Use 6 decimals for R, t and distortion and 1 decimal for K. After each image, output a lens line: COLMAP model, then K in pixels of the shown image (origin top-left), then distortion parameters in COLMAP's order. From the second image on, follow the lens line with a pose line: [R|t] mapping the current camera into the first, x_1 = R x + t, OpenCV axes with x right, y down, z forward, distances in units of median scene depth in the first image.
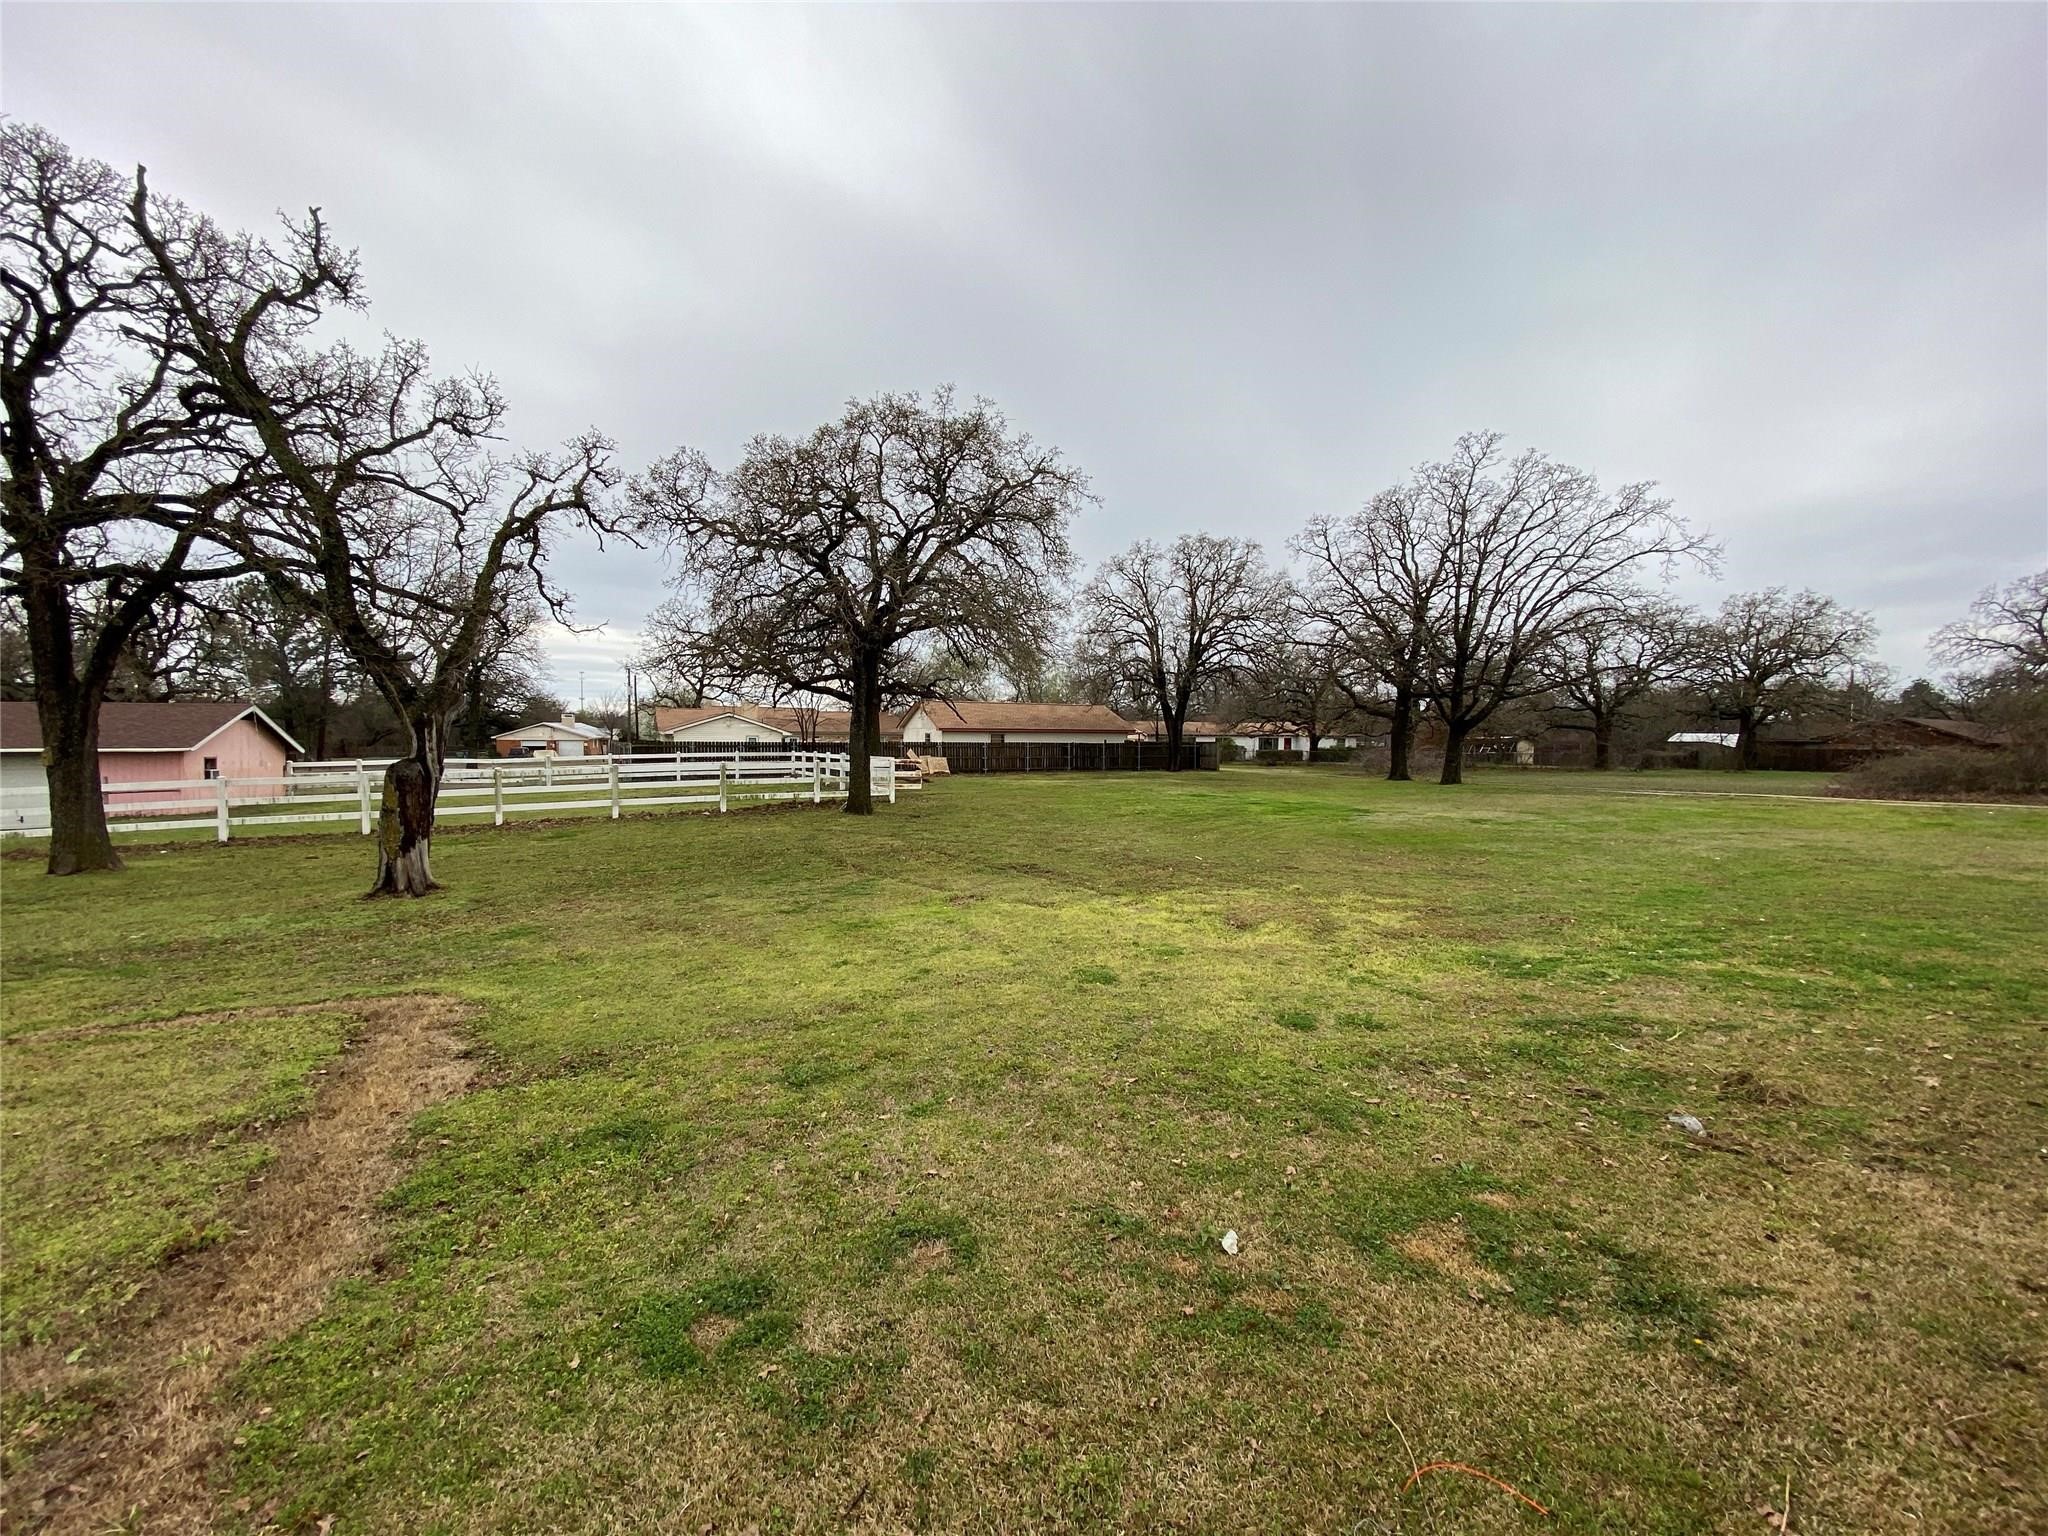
lens RADIAL K [[815.8, 0, 1026.6], [0, 815.8, 763.8], [0, 0, 1]] dist [0.039969, -0.035828]
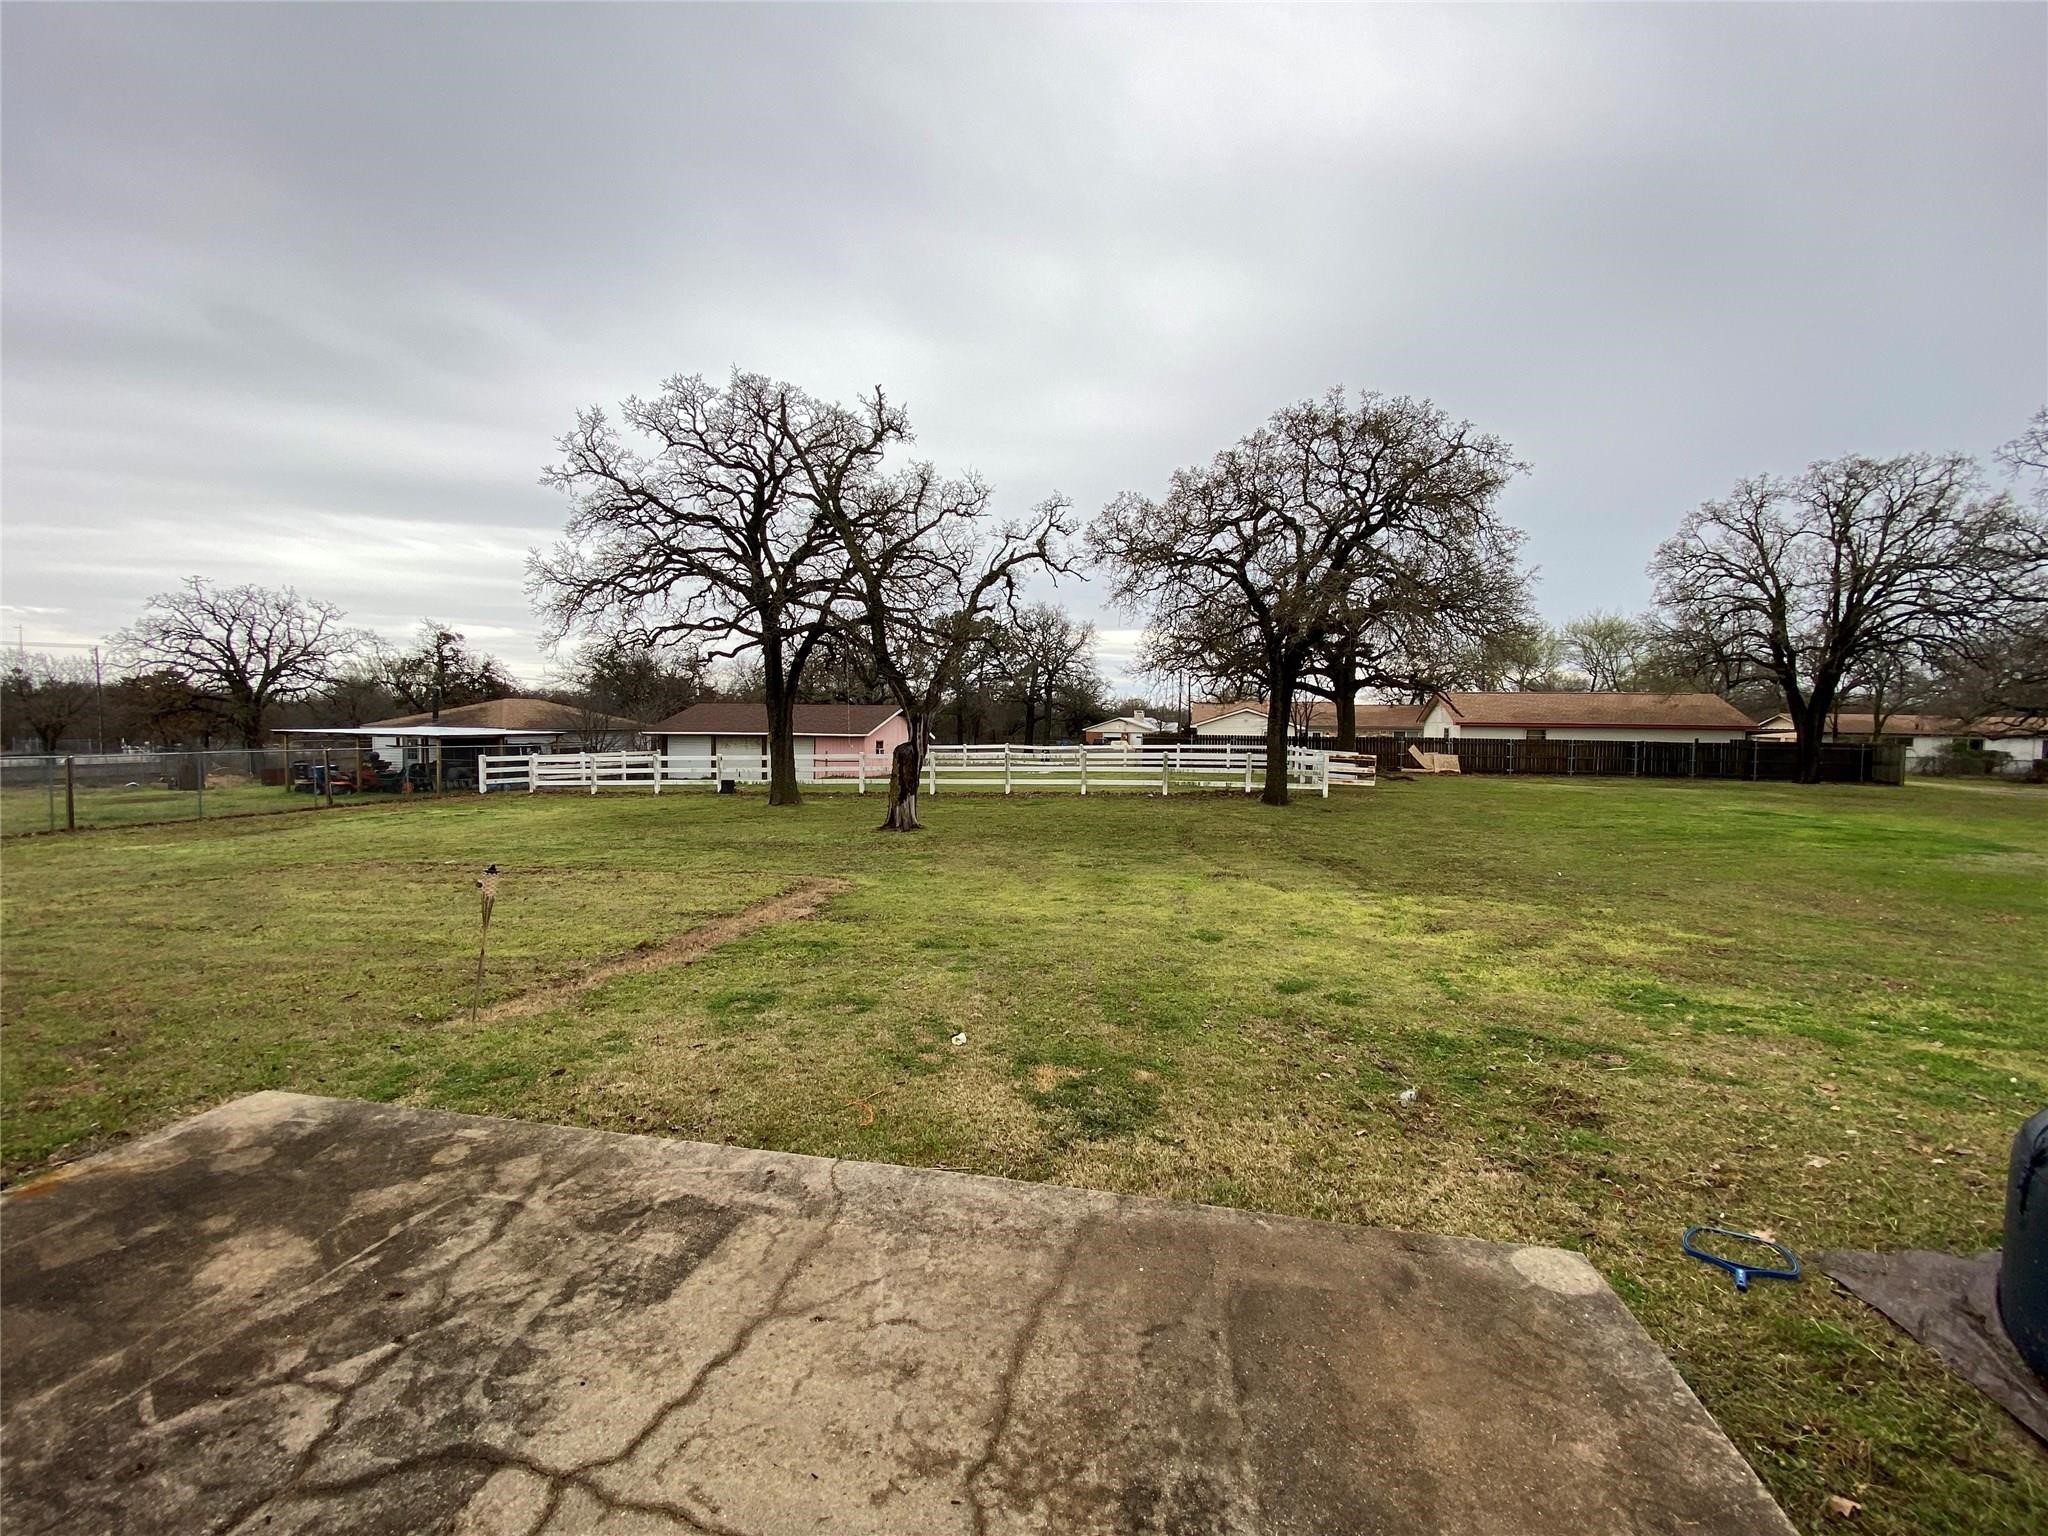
lens RADIAL K [[815.8, 0, 1026.6], [0, 815.8, 763.8], [0, 0, 1]] dist [0.039969, -0.035828]
pose [[0.784764, 0.035021, -0.618804, 0.216608], [-0.030259, 0.999377, 0.018185, -0.000646], [0.619055, 0.004453, 0.785335, -0.033420]]
